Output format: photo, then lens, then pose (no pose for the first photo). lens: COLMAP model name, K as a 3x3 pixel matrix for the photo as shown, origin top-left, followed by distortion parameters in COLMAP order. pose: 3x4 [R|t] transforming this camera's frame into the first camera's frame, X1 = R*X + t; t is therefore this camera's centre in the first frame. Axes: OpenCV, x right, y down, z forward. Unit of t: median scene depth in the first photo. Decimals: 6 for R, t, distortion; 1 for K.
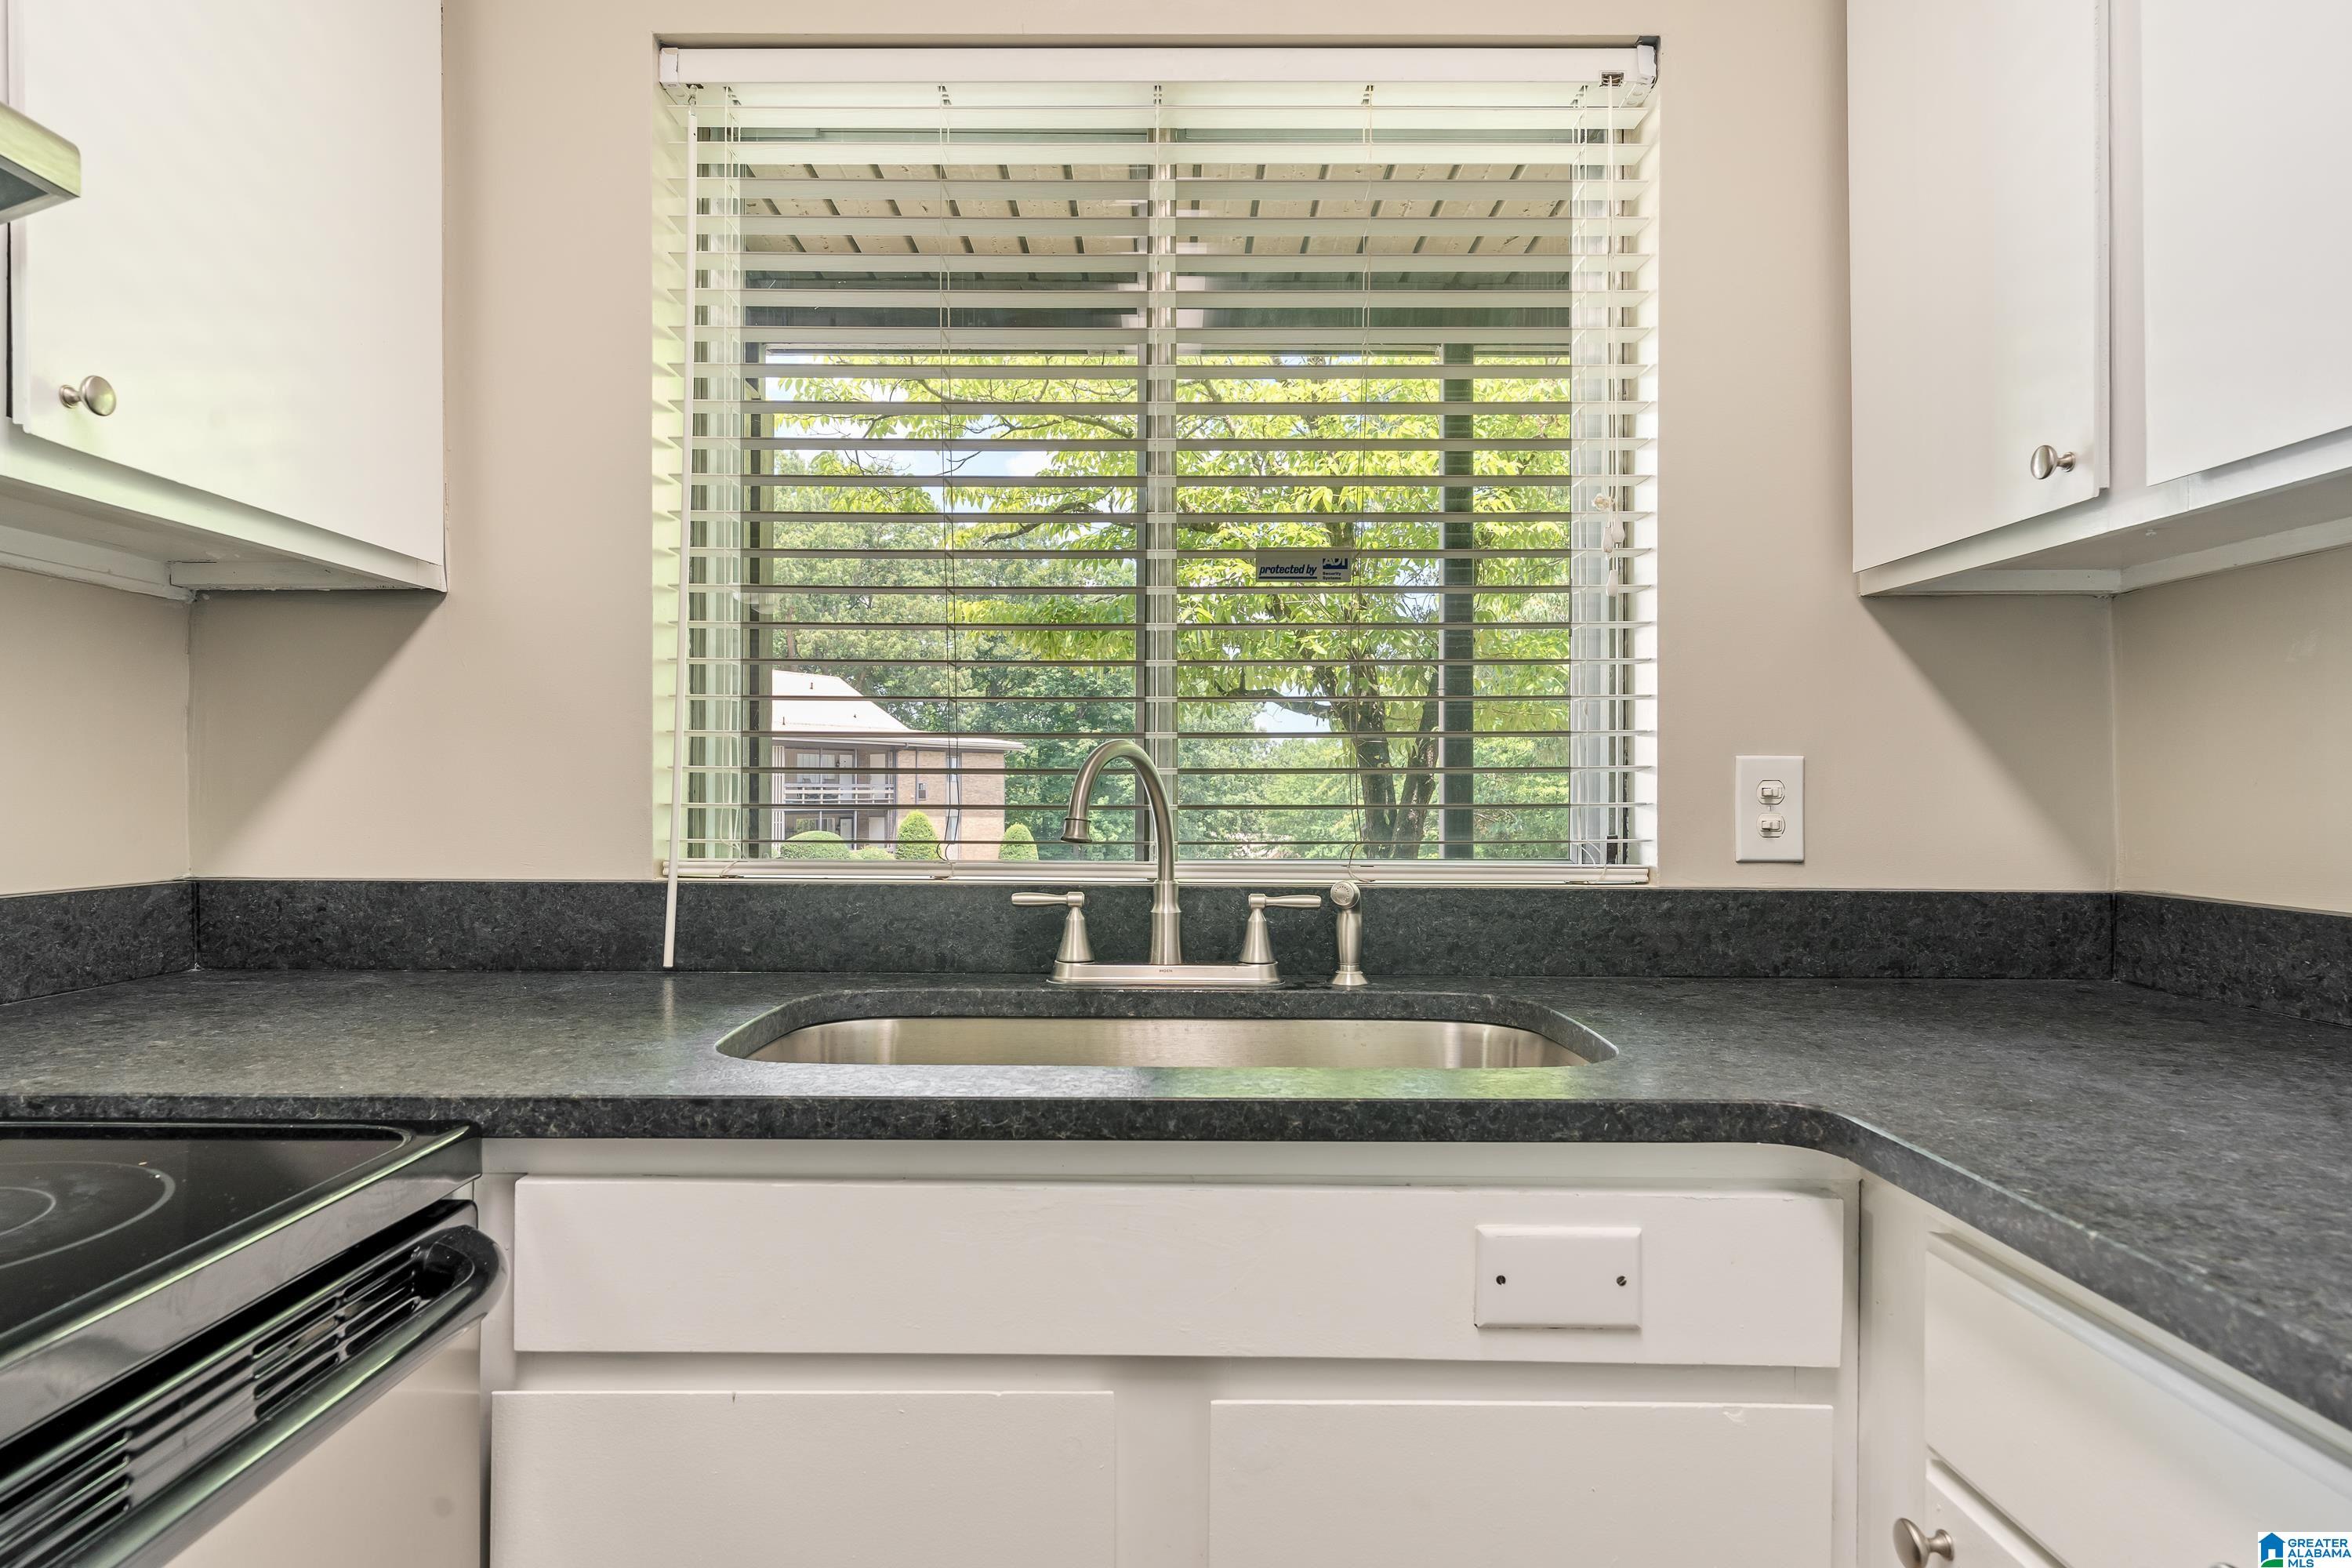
lens RADIAL K [[1313.7, 0, 1176.0], [0, 1313.7, 784.0], [0, 0, 1]] dist [0.001854, 0.000591]
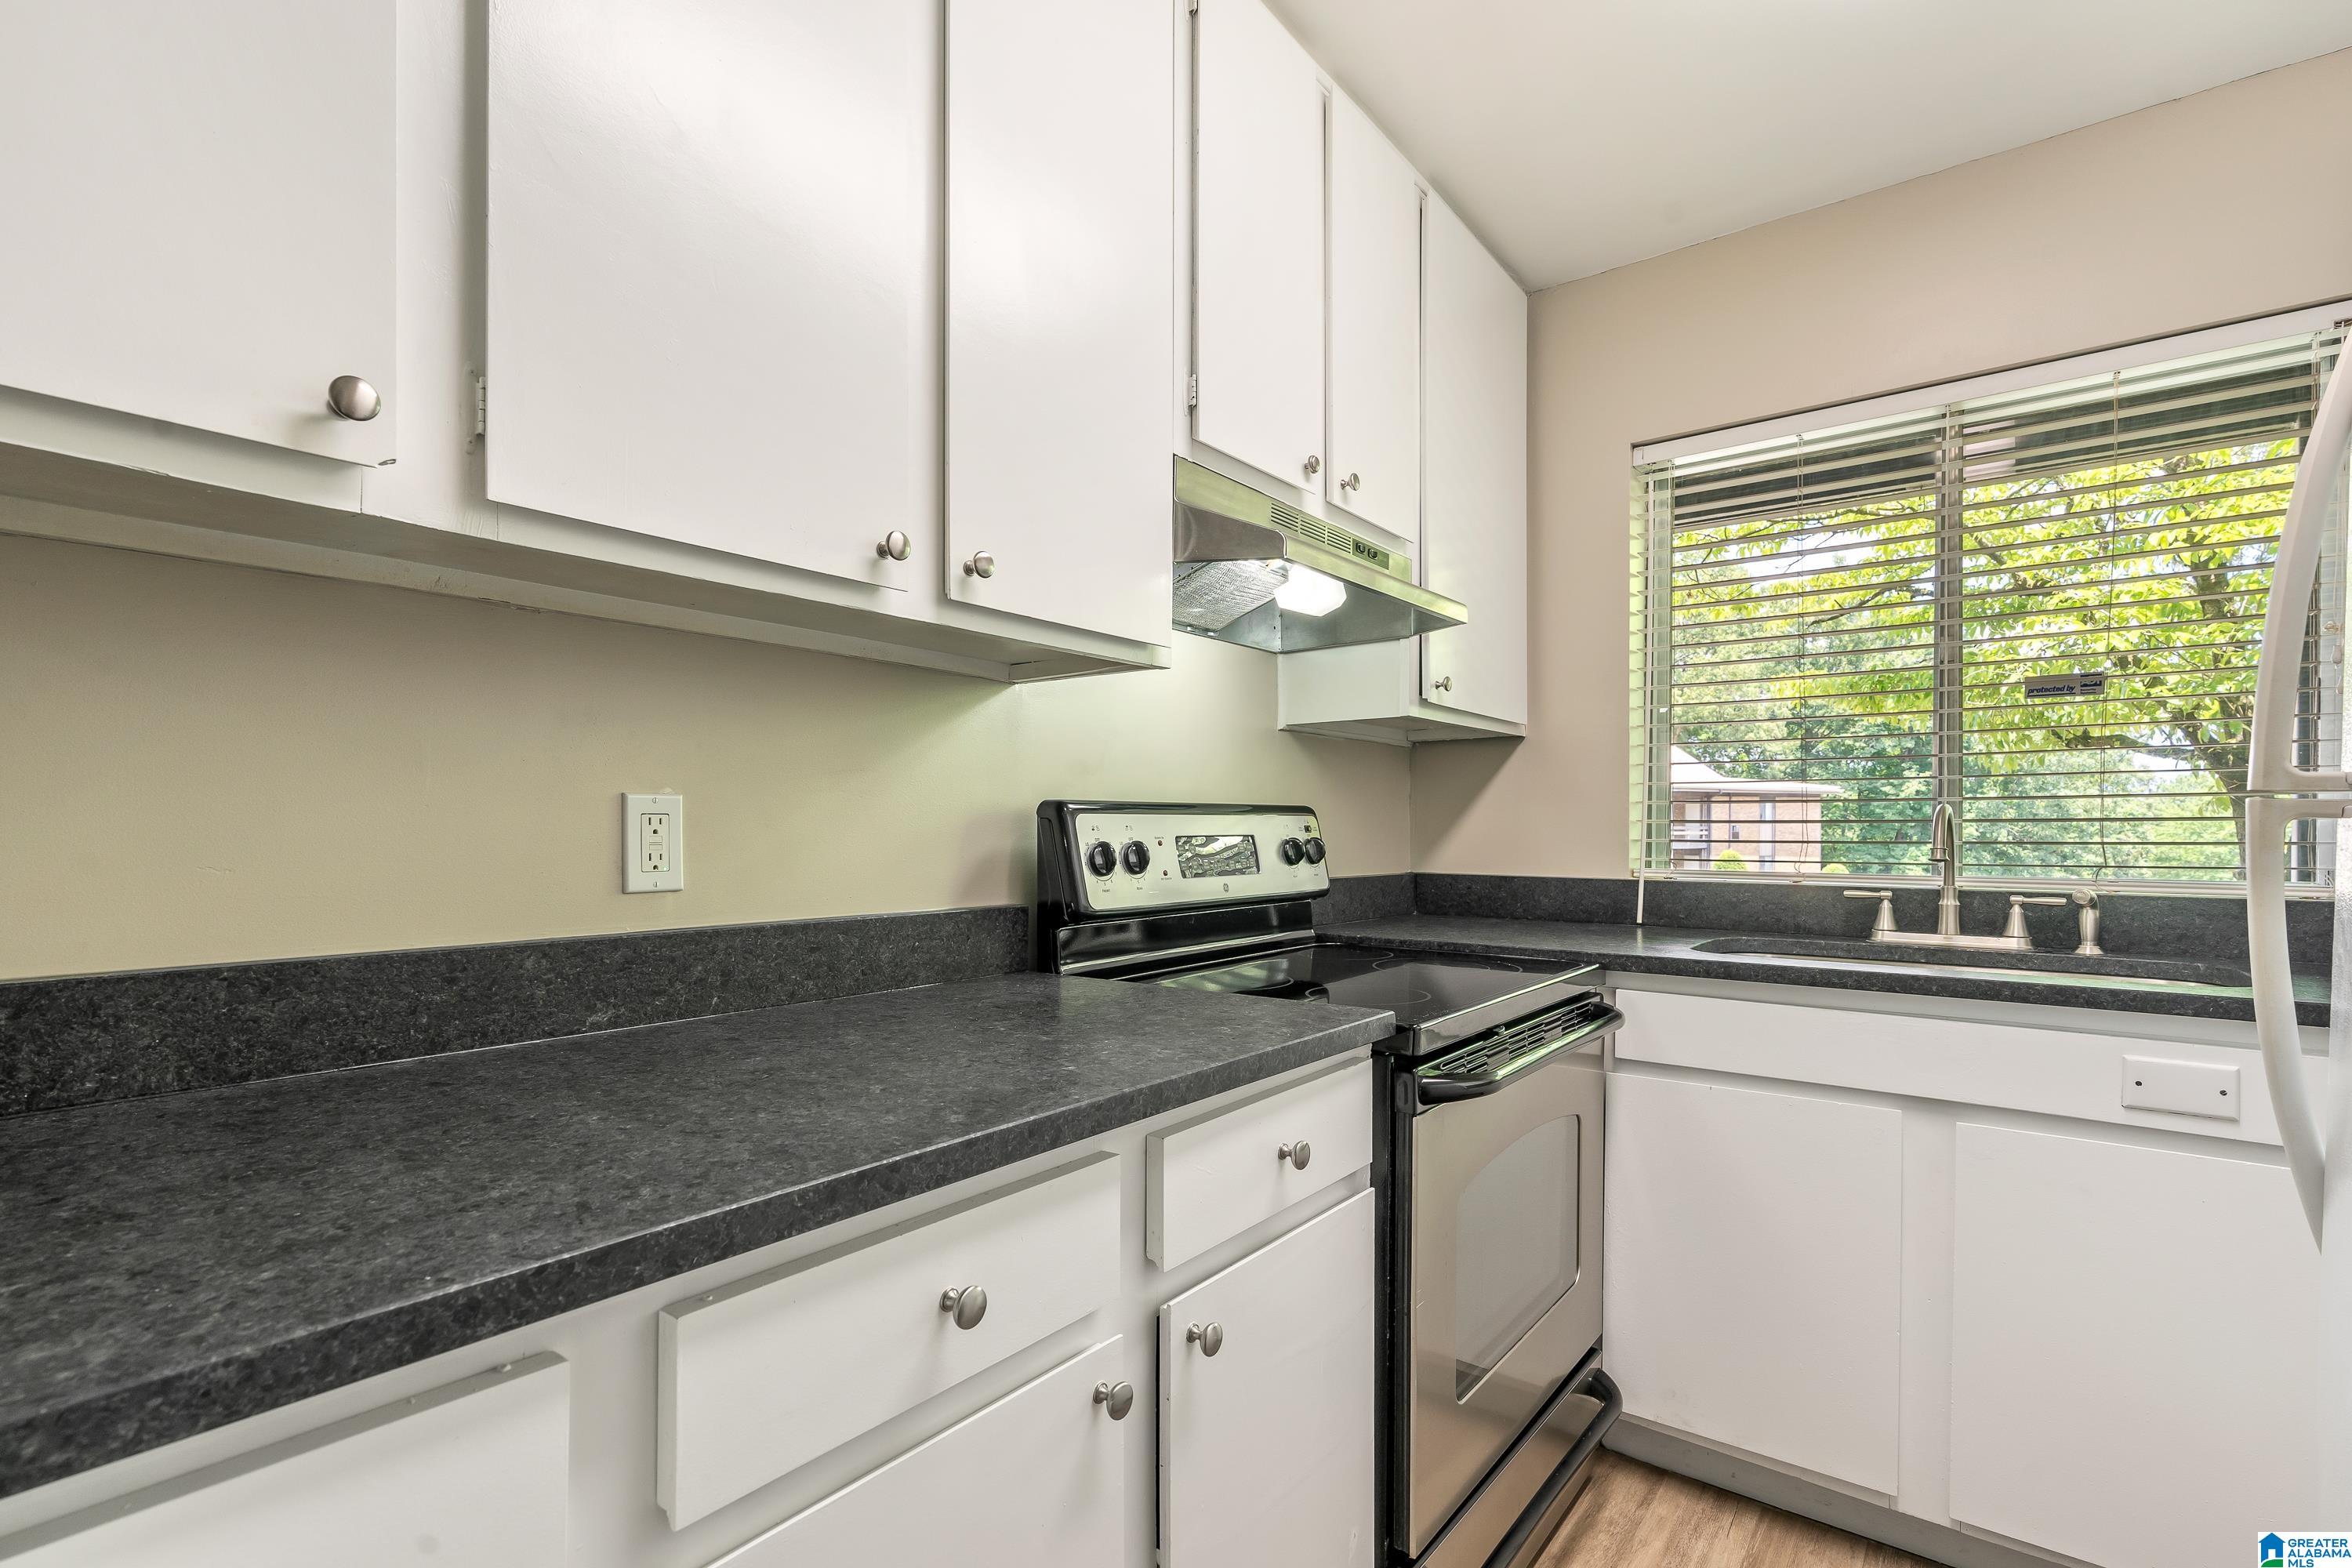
lens RADIAL K [[1087.6, 0, 1183.0], [0, 1087.6, 842.1], [0, 0, 1]] dist [-0.002369, 0.000628]
pose [[0.789758, 0.005352, -0.613395, 0.070842], [0.002797, 0.999920, 0.012325, -0.002837], [0.613412, -0.011449, 0.789680, -0.709080]]
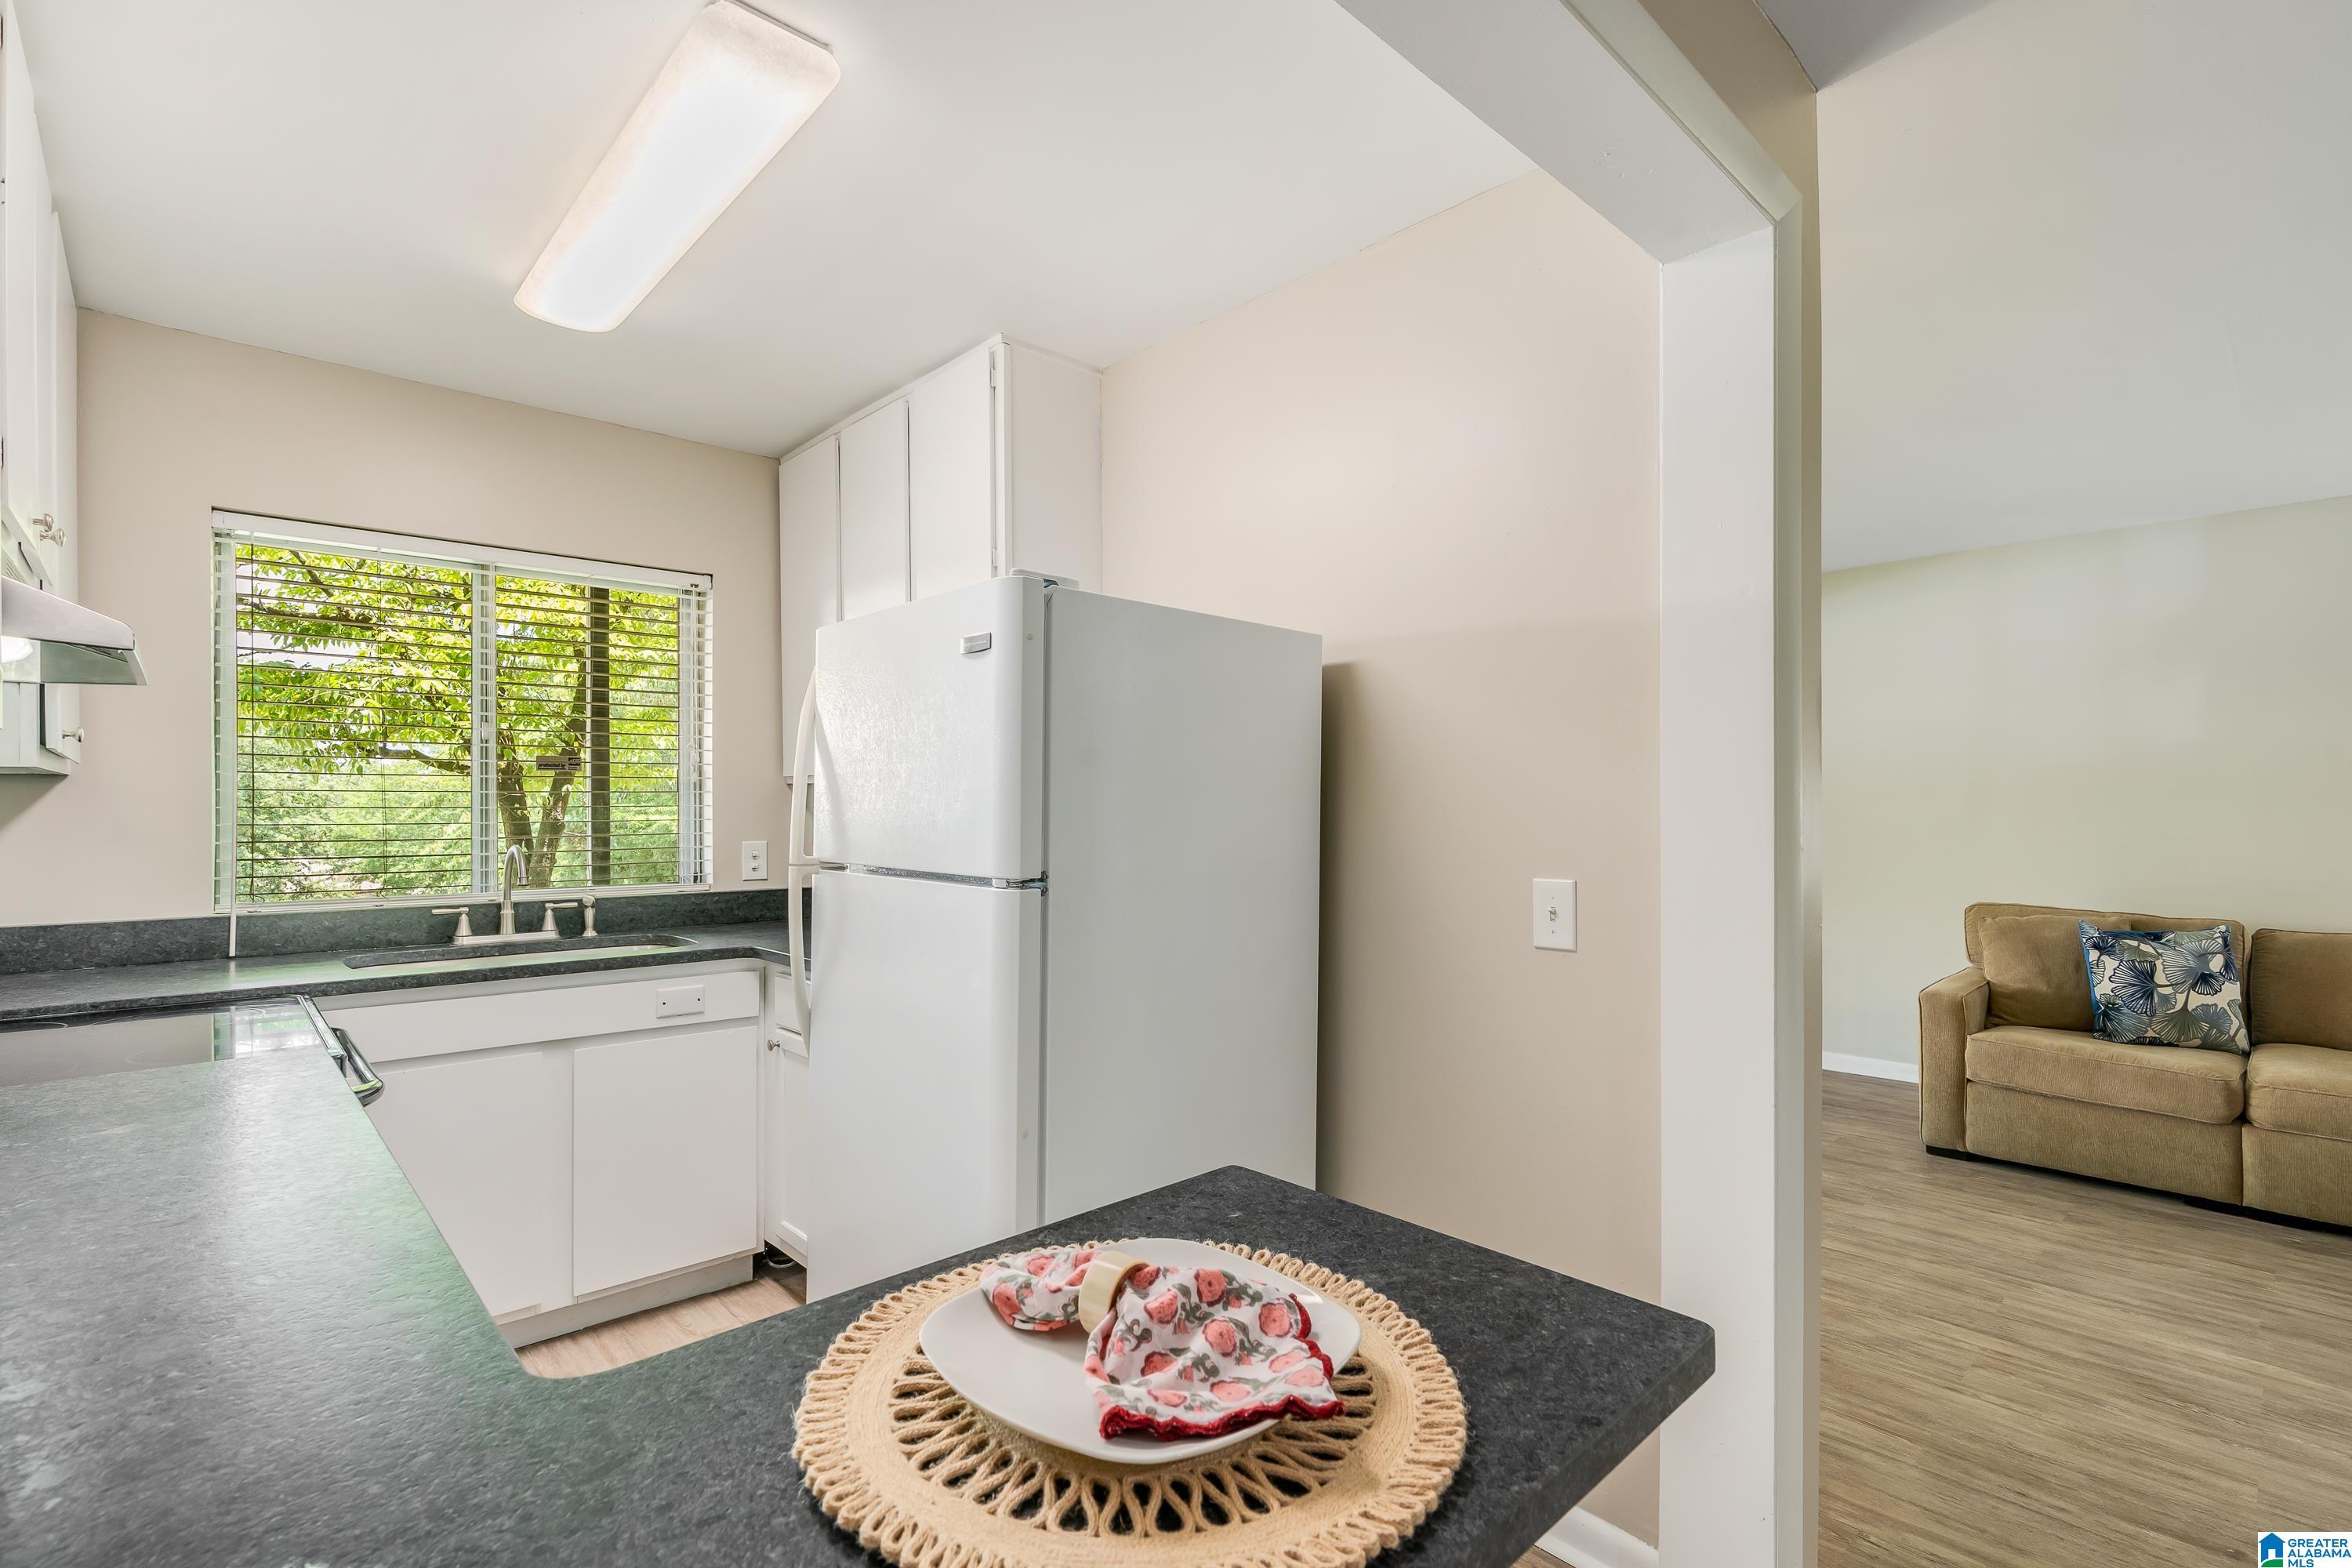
lens RADIAL K [[1077.8, 0, 1173.9], [0, 1077.8, 812.2], [0, 0, 1]] dist [-0.003551, -0.000077]
pose [[0.739892, -0.007653, 0.672683, -0.434989], [0.002560, 0.999960, 0.008561, -0.104367], [-0.672721, -0.004612, 0.739882, -1.318879]]
